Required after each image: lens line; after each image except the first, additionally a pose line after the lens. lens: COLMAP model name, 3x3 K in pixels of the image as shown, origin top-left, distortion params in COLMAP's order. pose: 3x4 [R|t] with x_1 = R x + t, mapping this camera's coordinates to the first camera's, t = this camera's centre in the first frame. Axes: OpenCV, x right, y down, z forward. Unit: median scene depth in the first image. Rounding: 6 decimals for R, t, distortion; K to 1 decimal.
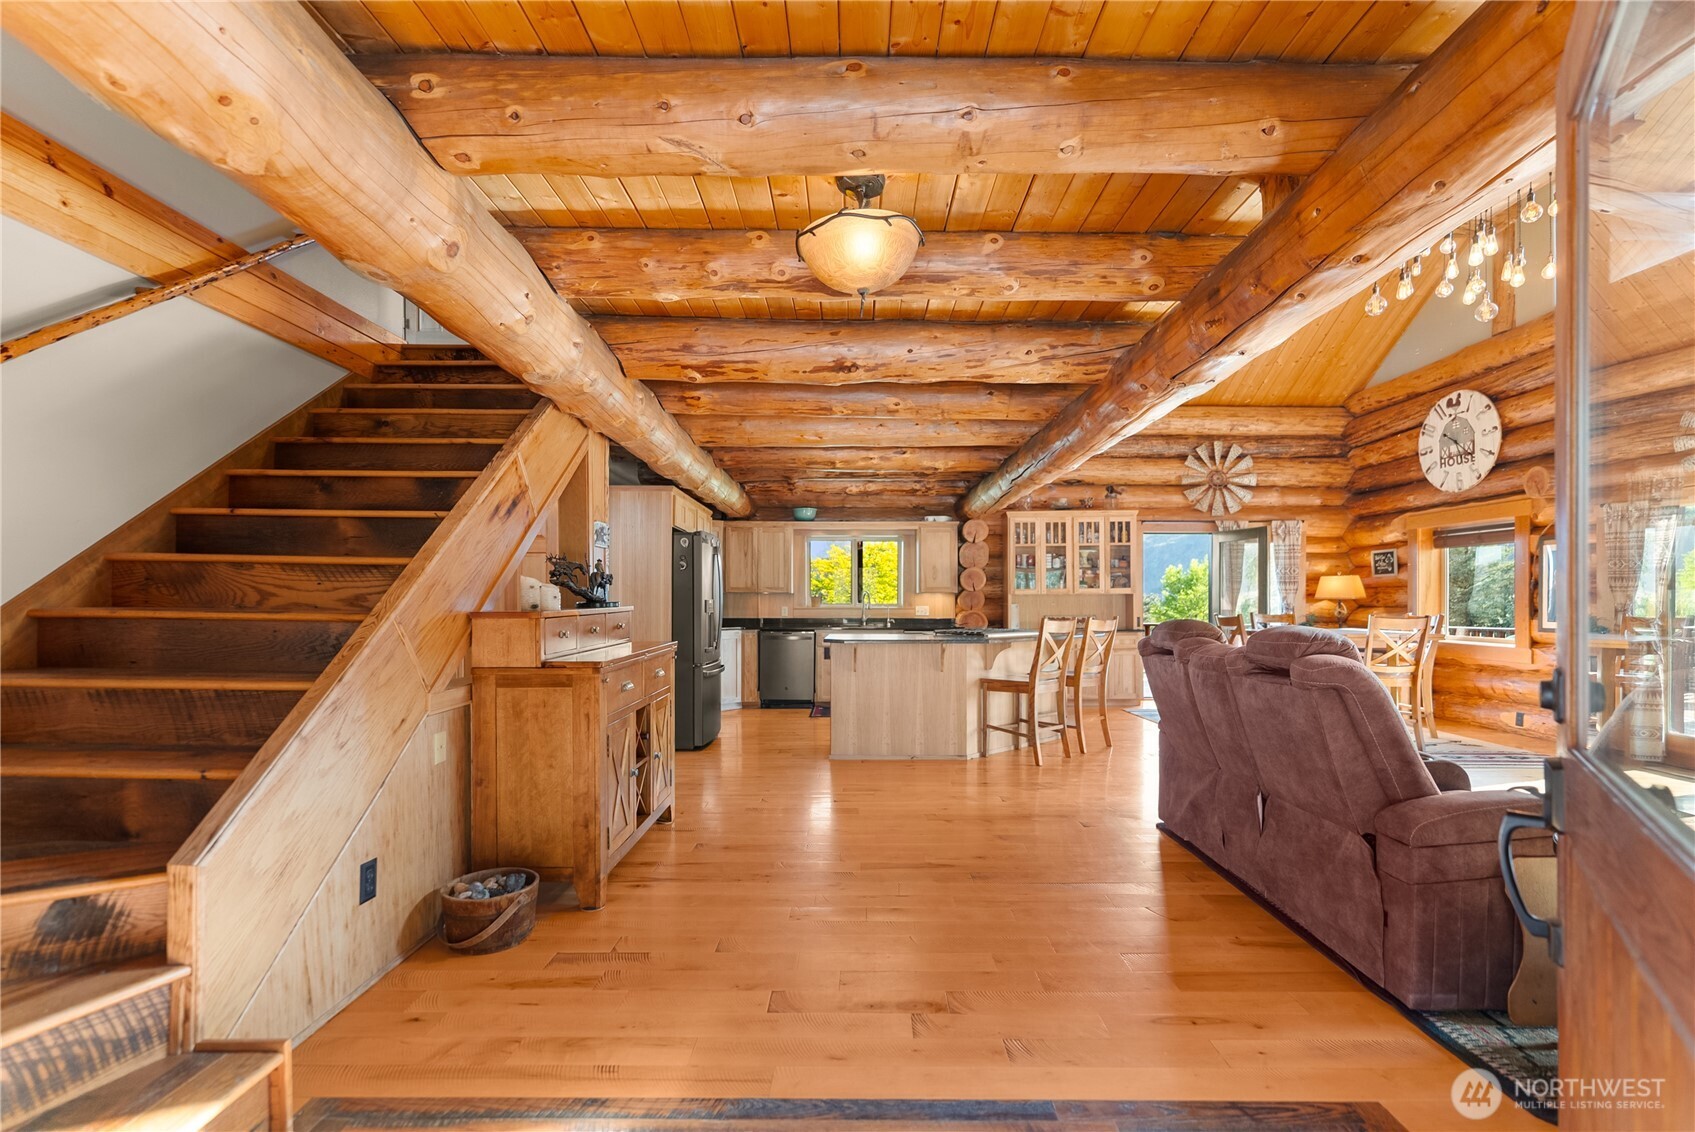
lens RADIAL K [[738.4, 0, 864.8], [0, 738.4, 598.3], [0, 0, 1]] dist [0.000193, 0.000031]
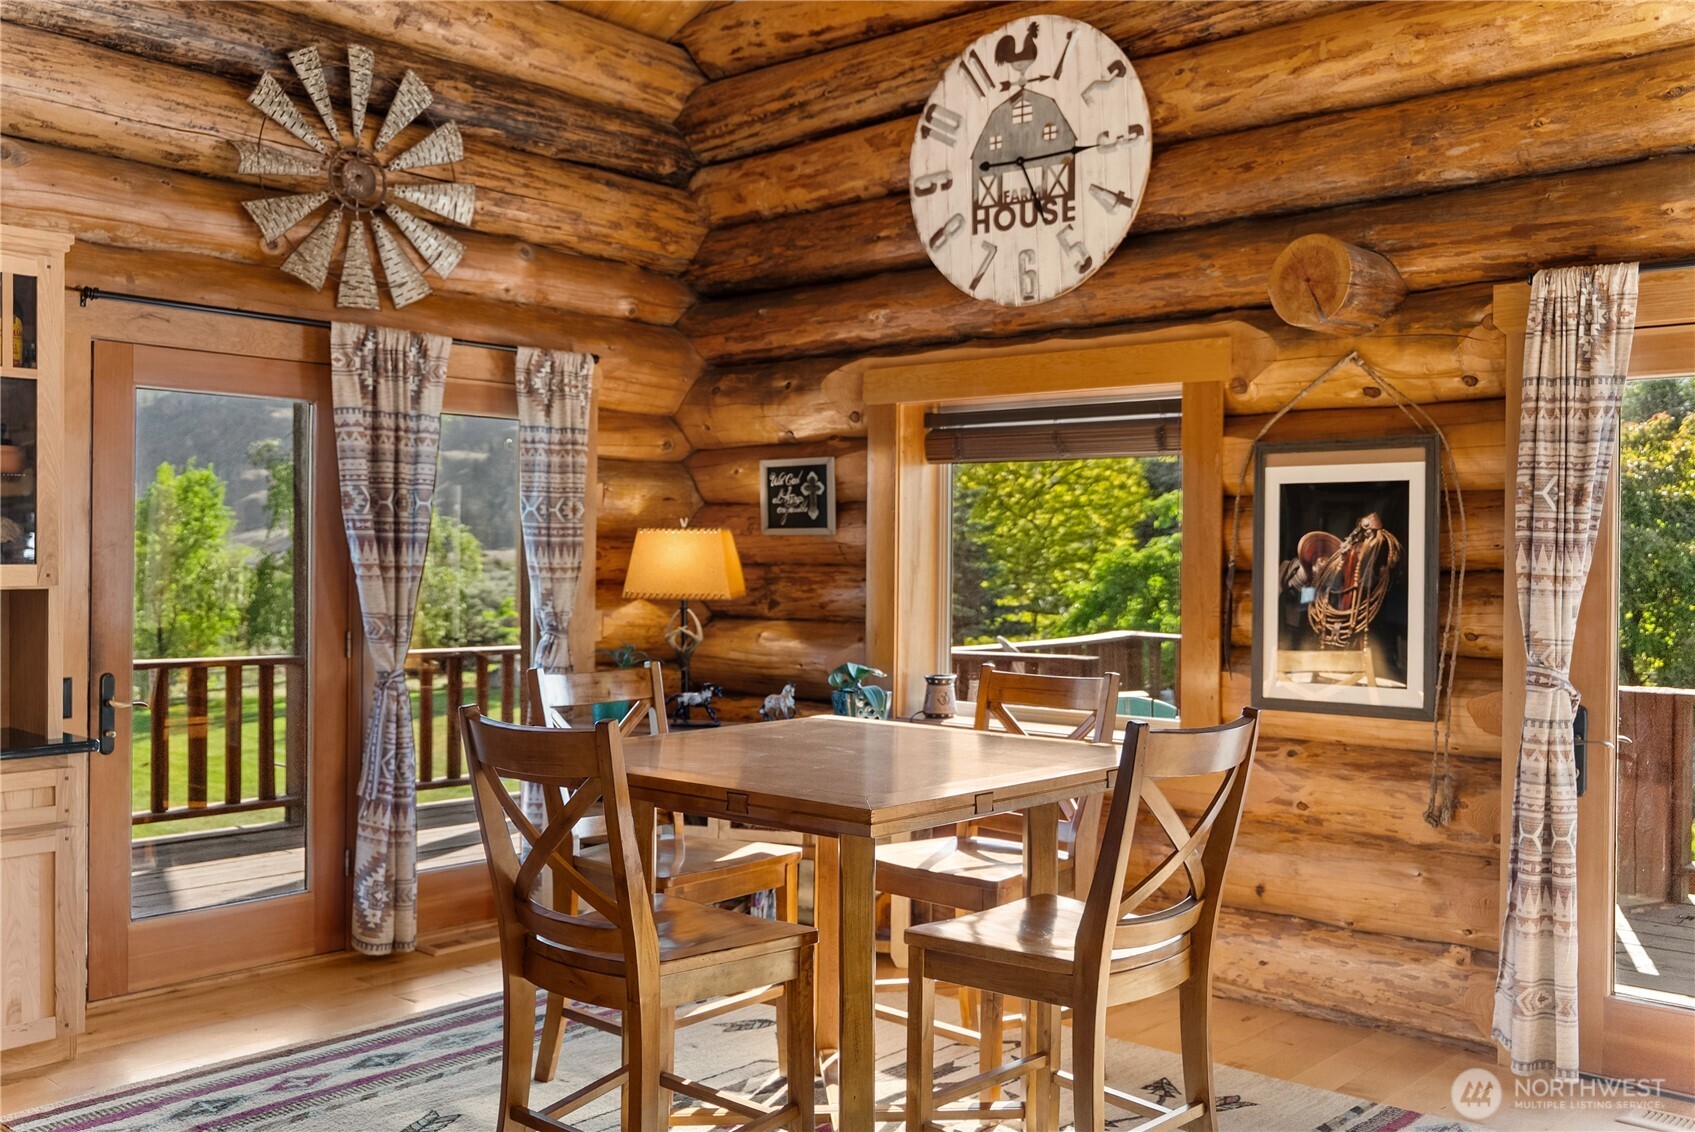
lens RADIAL K [[1552.2, 0, 847.0], [0, 1552.2, 559.3], [0, 0, 1]] dist [0.001972, 0.000000]
pose [[0.661987, 0.004006, 0.749505, 0.156508], [-0.010538, 0.999937, 0.003964, -0.019911], [-0.749442, -0.010522, 0.661987, 0.467374]]
